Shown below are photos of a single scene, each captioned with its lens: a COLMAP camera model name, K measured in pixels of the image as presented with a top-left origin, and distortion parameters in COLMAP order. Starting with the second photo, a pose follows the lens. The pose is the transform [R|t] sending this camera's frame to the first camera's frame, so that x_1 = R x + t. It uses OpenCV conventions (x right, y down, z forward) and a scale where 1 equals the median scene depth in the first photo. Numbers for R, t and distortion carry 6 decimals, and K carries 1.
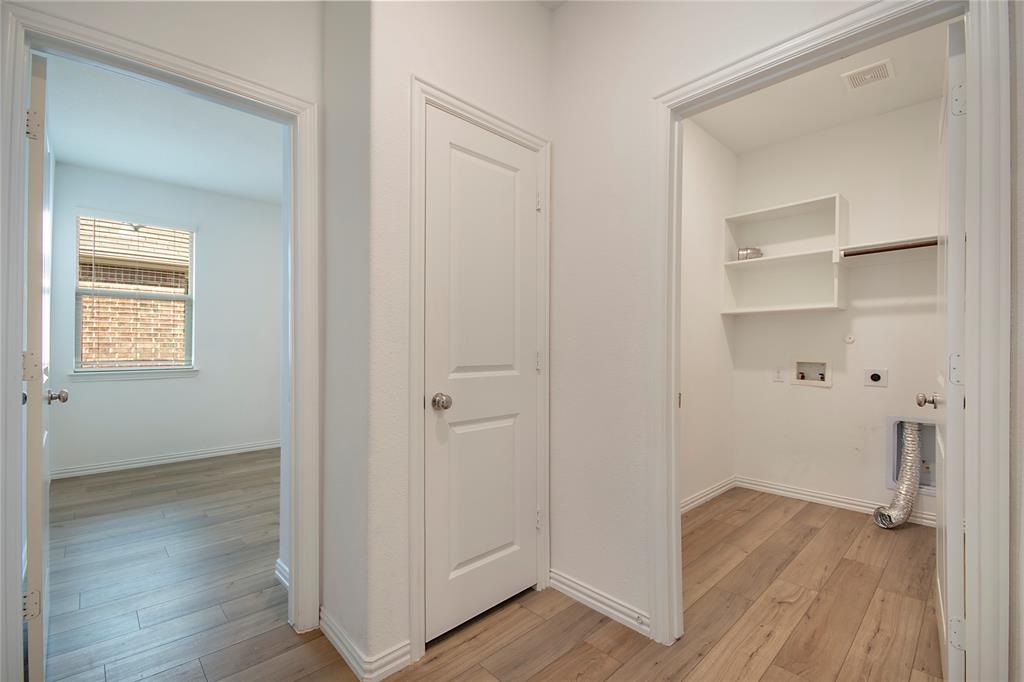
lens RADIAL K [[453.1, 0, 516.5], [0, 453.1, 326.7], [0, 0, 1]] dist [-0.000015, -0.003063]
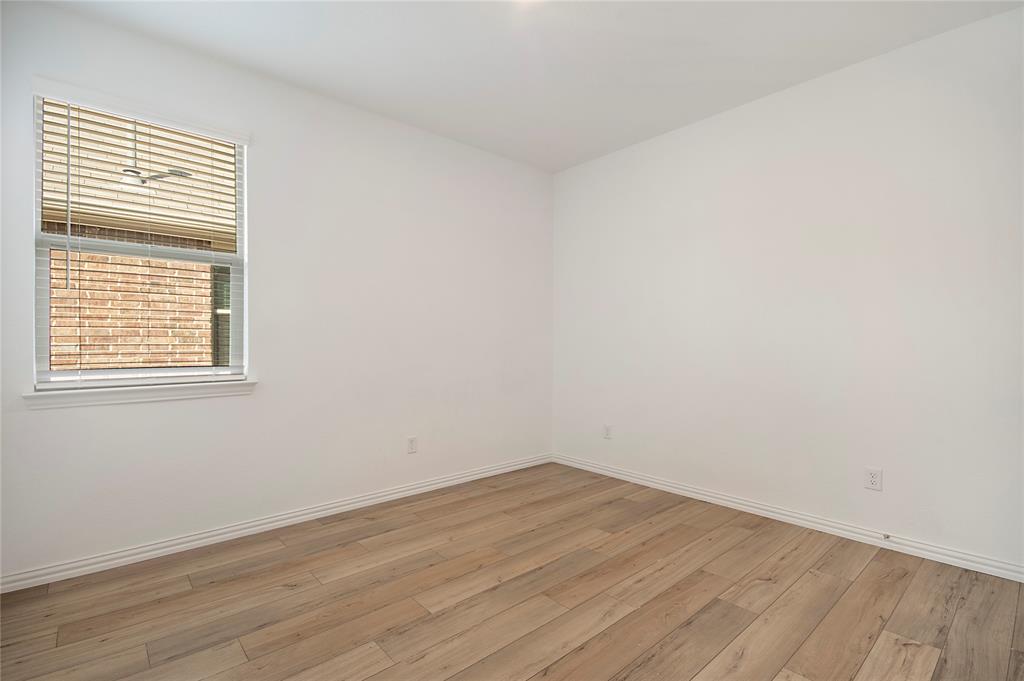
lens RADIAL K [[453.1, 0, 513.8], [0, 453.1, 335.6], [0, 0, 1]] dist [-0.000015, -0.003063]
pose [[0.999906, -0.000732, -0.013713, -0.259870], [0.001103, 0.999633, 0.027082, 0.014265], [0.013688, -0.027094, 0.999539, 0.304113]]
